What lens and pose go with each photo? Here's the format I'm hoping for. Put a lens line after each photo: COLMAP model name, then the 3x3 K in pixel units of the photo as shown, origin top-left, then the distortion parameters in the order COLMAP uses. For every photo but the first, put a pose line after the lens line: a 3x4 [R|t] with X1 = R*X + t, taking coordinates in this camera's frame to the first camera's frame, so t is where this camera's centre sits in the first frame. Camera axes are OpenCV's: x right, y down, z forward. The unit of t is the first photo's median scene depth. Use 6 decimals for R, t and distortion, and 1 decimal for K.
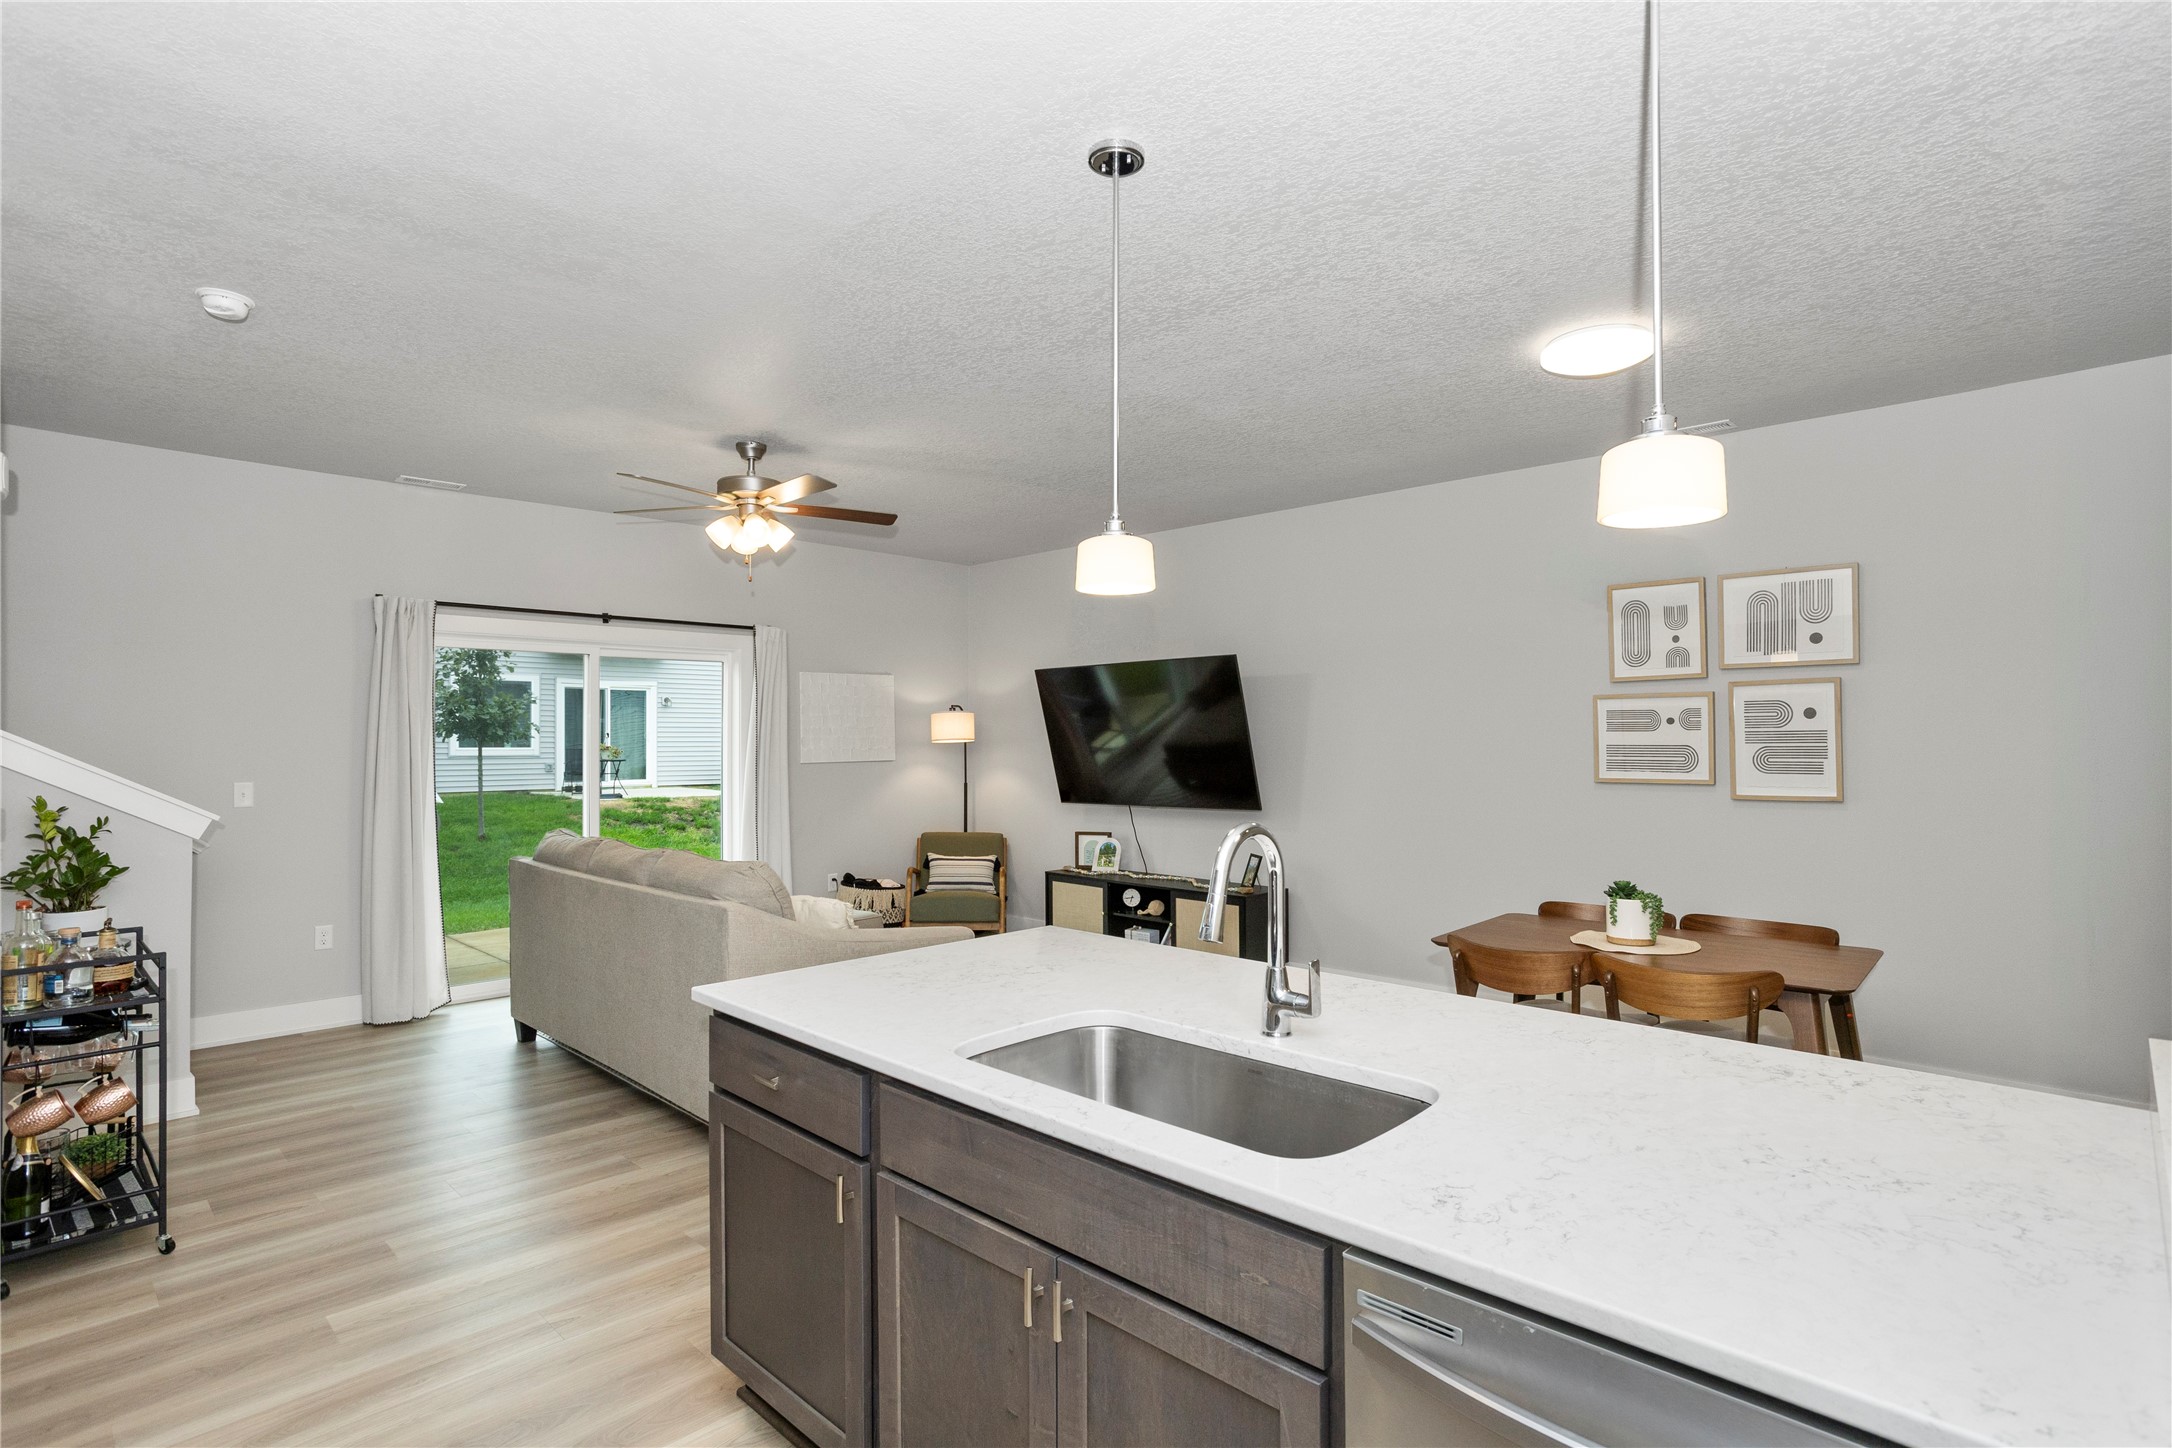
lens RADIAL K [[1092.3, 0, 1096.2], [0, 1092.3, 721.8], [0, 0, 1]] dist [-0.049418, 0.028057]
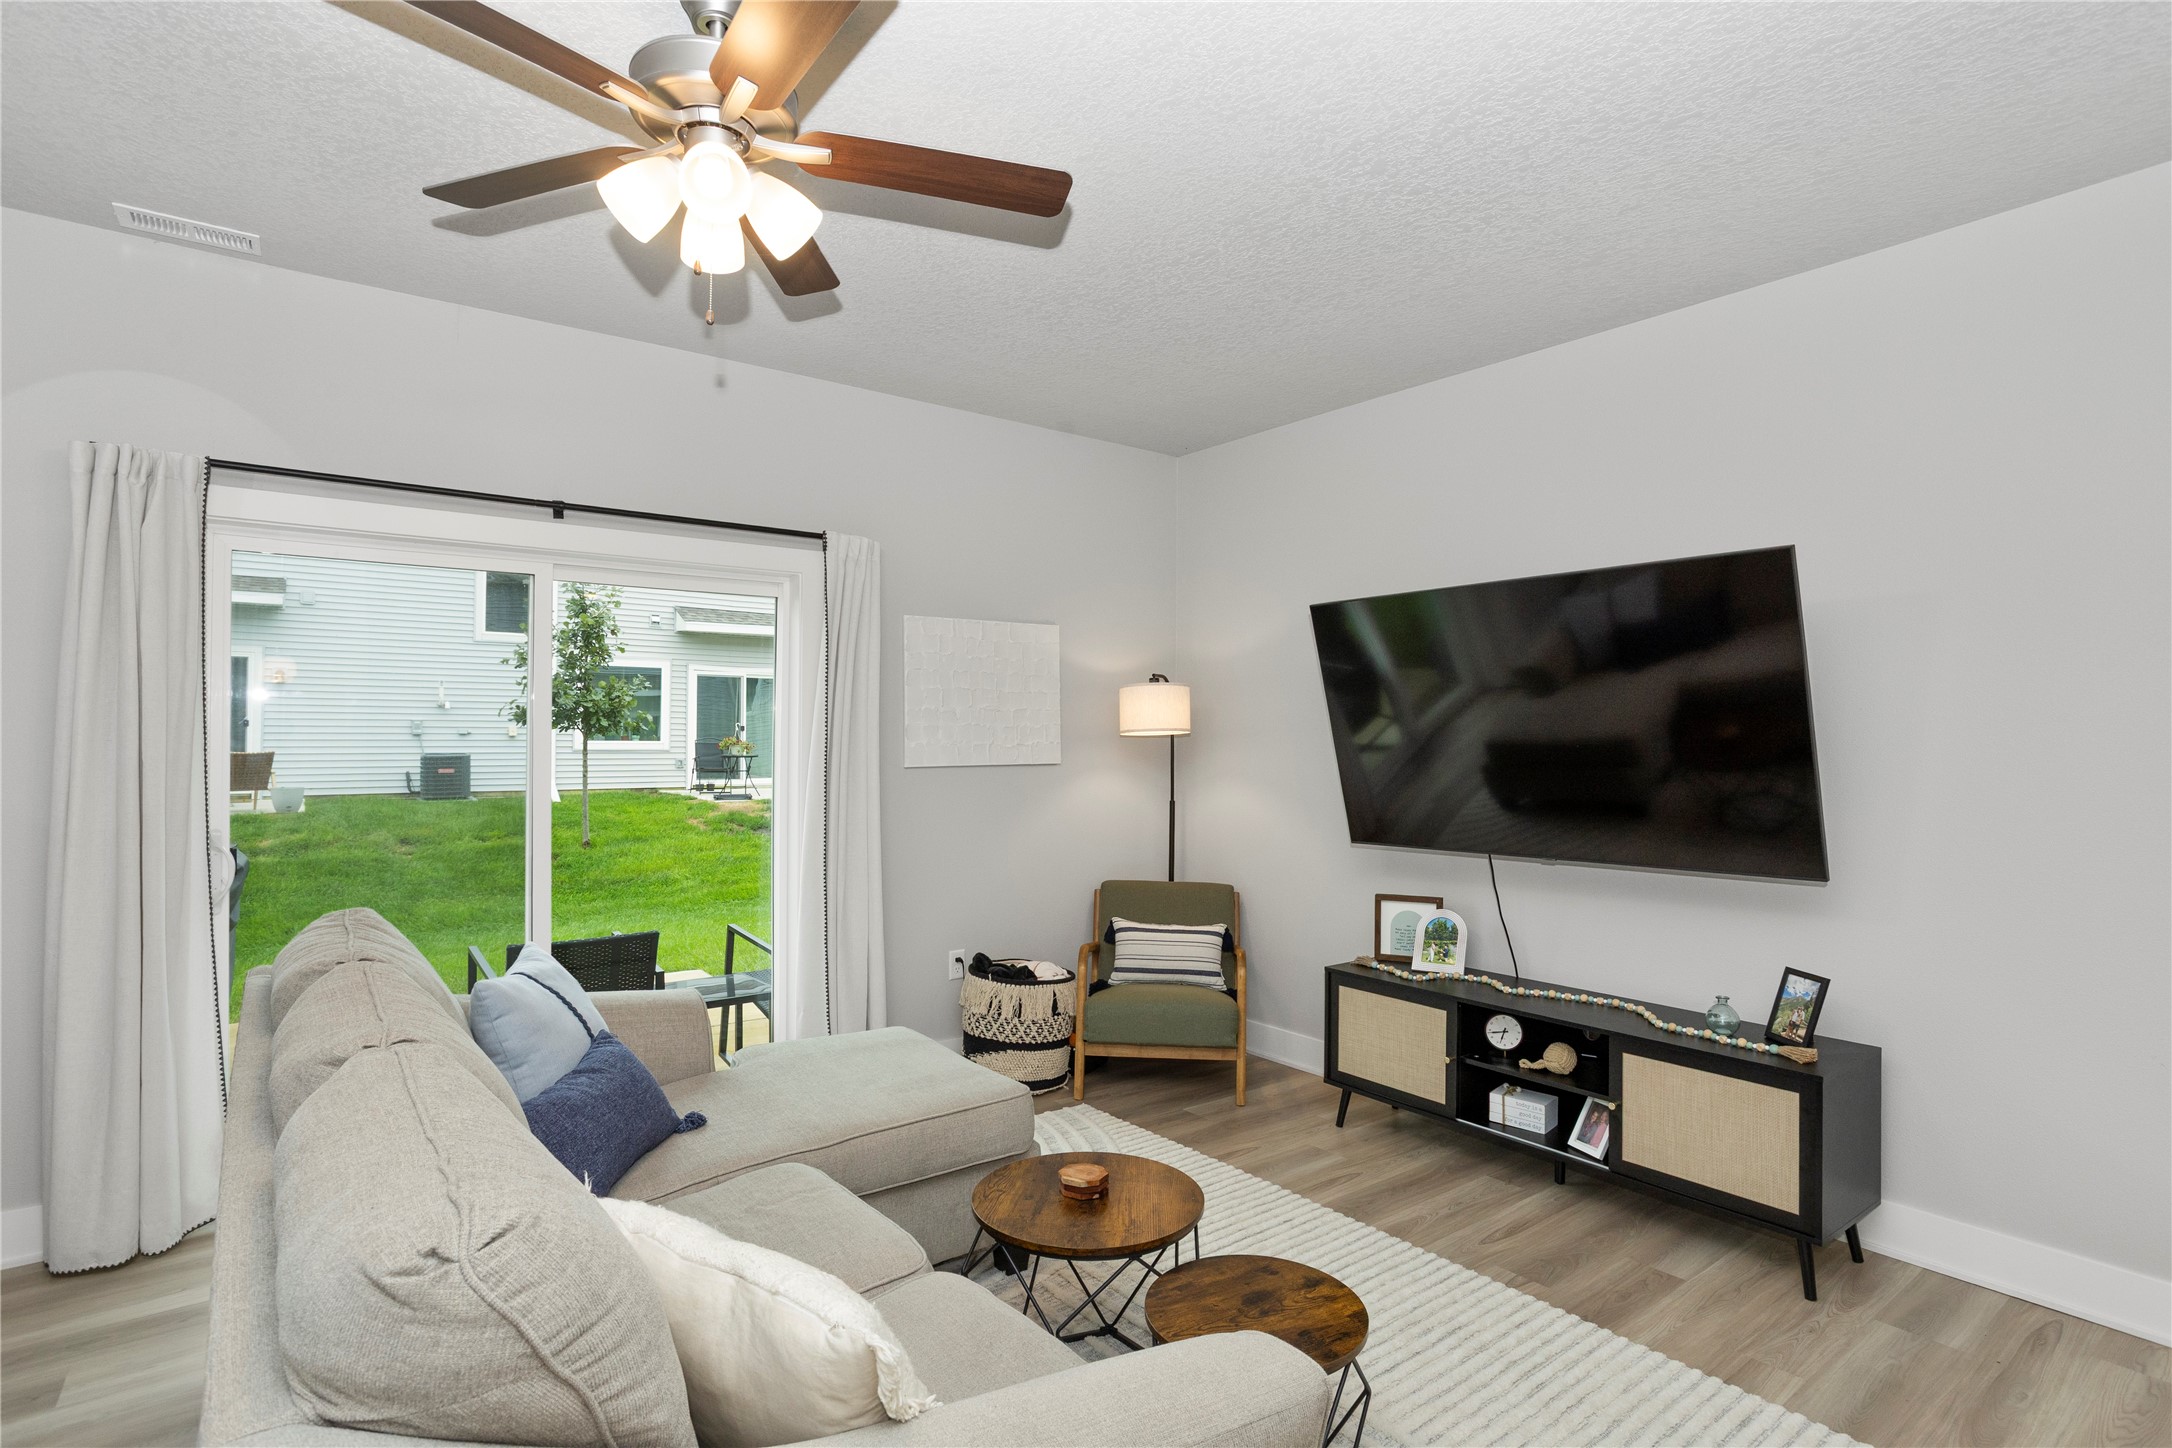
lens RADIAL K [[1102.1, 0, 1104.5], [0, 1102.1, 733.8], [0, 0, 1]] dist [-0.046645, 0.028546]
pose [[0.990080, 0.007882, -0.140286, -0.077150], [-0.006157, 0.999900, 0.012721, 0.011223], [0.140373, -0.011731, 0.990029, 0.413409]]
